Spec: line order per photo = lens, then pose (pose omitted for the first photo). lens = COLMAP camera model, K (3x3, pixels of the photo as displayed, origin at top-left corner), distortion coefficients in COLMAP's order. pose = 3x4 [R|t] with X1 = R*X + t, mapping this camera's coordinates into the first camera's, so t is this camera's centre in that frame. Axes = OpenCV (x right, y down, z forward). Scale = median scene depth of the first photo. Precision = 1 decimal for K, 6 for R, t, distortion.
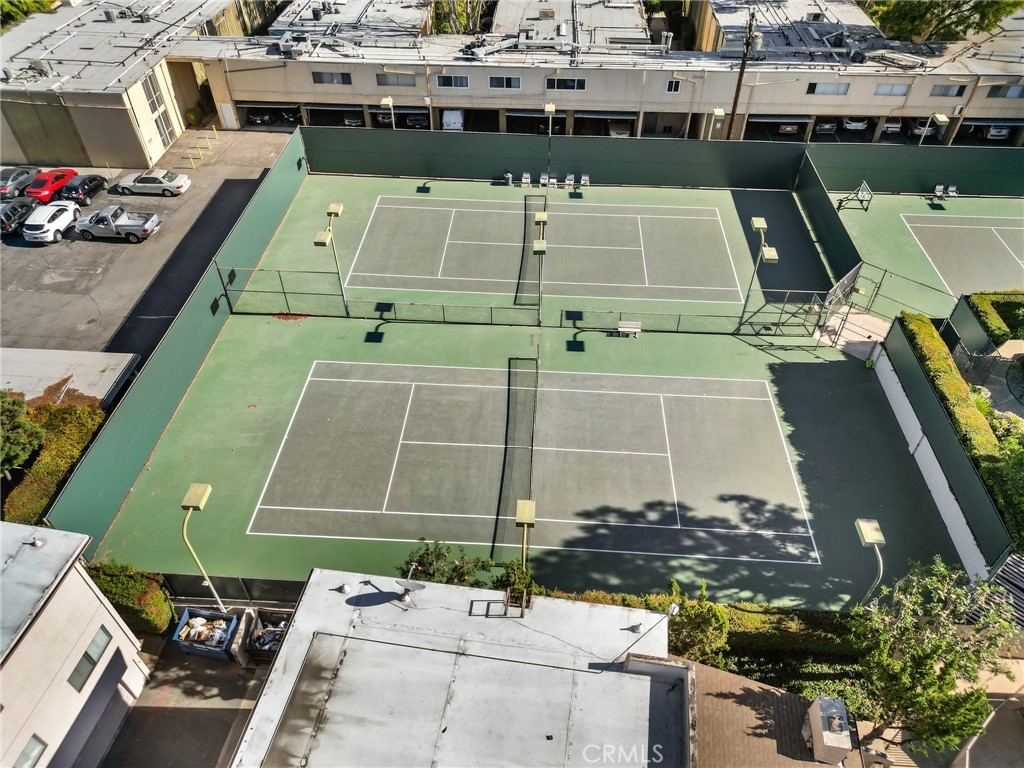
lens RADIAL K [[722.5, 0, 512.7], [0, 722.5, 383.4], [0, 0, 1]] dist [0.043899, -0.009121]
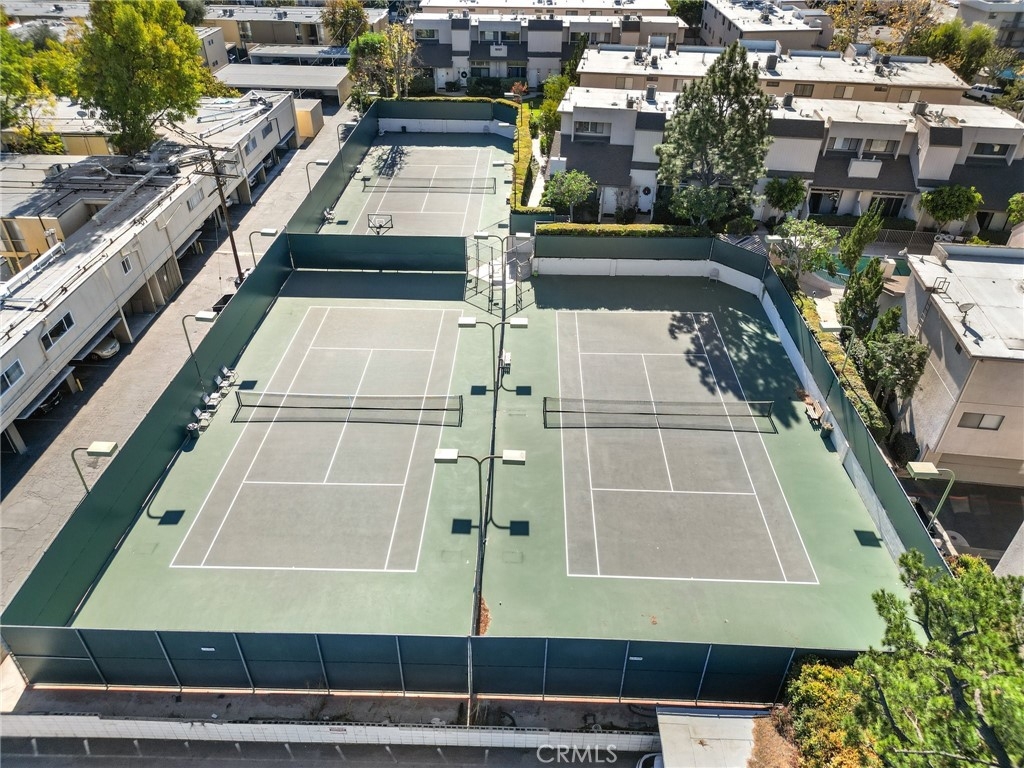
lens RADIAL K [[722.5, 0, 514.0], [0, 722.5, 384.5], [0, 0, 1]] dist [0.043899, -0.009121]
pose [[-0.029462, -0.583817, 0.811351, -0.806675], [0.680863, 0.582556, 0.443908, -0.560640], [-0.731818, 0.565497, 0.380336, 0.590625]]
